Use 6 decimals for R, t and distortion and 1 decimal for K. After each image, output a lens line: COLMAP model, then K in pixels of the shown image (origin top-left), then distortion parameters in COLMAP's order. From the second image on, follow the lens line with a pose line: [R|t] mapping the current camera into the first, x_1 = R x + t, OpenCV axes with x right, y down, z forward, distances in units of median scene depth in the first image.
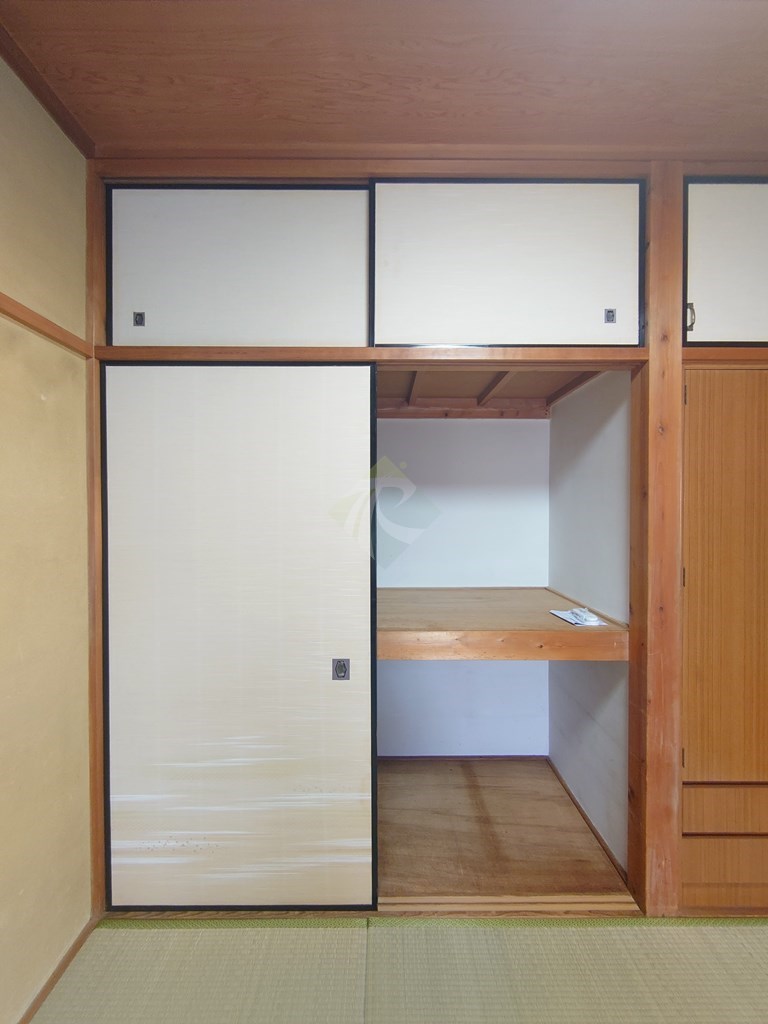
lens RADIAL K [[441.4, 0, 384.4], [0, 441.4, 512.4], [0, 0, 1]] dist [0.009967, -0.000169]
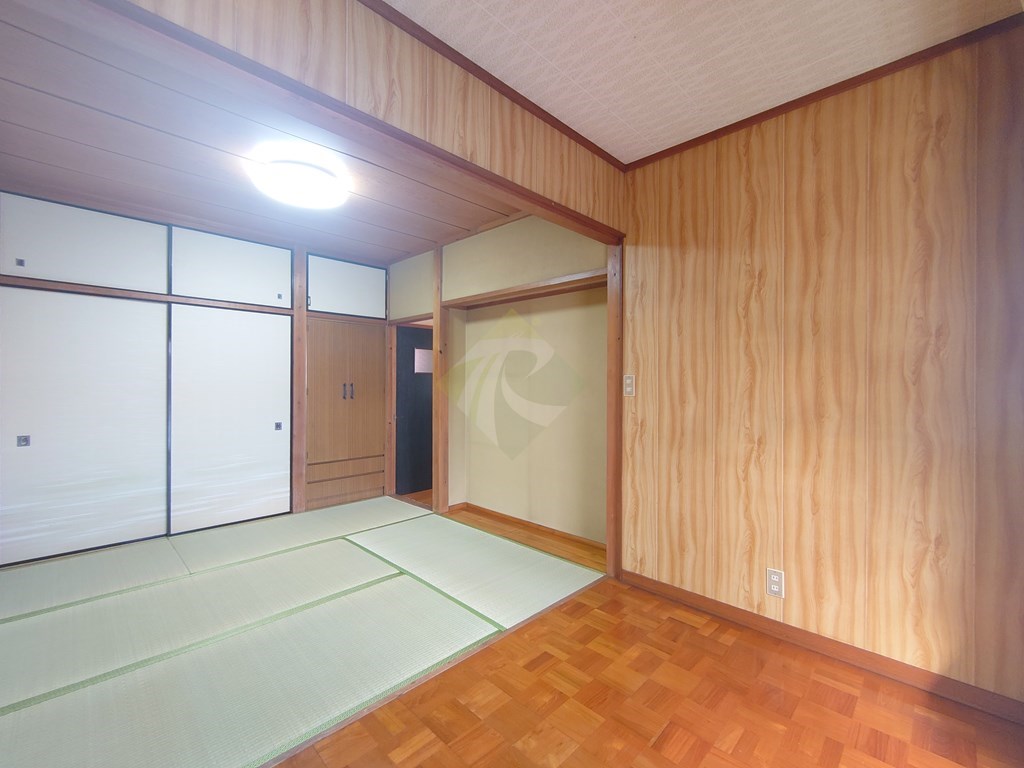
lens RADIAL K [[441.4, 0, 510.8], [0, 441.4, 383.0], [0, 0, 1]] dist [0.009967, -0.000169]
pose [[0.697651, 0.003346, 0.716430, -0.453524], [-0.000871, 0.999992, -0.003823, 0.102230], [-0.716437, 0.002043, 0.697648, -1.933033]]
